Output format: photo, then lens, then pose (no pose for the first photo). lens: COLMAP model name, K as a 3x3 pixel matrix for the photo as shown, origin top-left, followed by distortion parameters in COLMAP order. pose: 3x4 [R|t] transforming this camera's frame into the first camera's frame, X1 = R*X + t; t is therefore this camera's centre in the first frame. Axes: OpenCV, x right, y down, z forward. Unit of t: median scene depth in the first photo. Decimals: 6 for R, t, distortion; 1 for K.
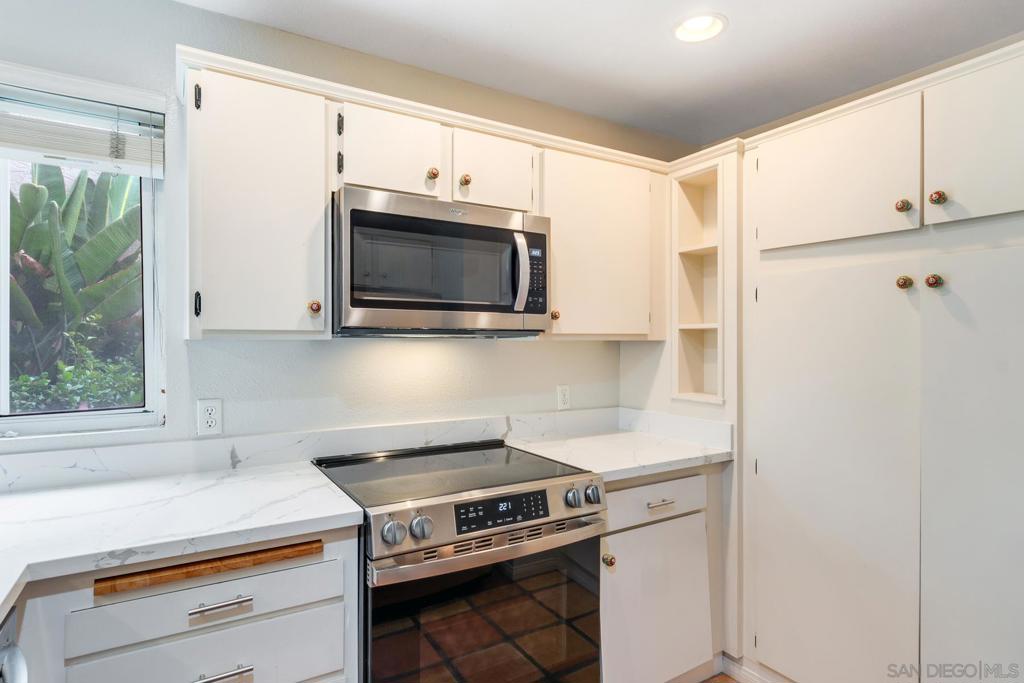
lens RADIAL K [[543.8, 0, 508.3], [0, 543.8, 345.8], [0, 0, 1]] dist [0.006221, -0.005285]
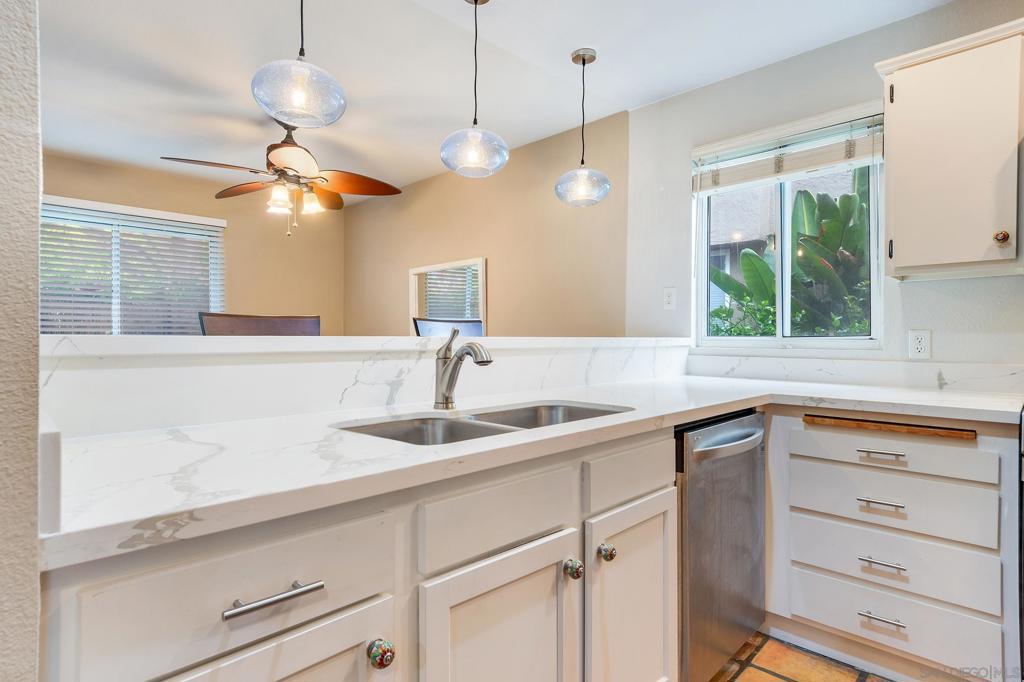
lens RADIAL K [[543.8, 0, 510.0], [0, 543.8, 339.3], [0, 0, 1]] dist [0.006221, -0.005285]
pose [[0.247637, -0.000922, -0.968852, 0.448483], [-0.007369, 0.999969, -0.002835, 0.141967], [0.968825, 0.007842, 0.247623, -0.212426]]
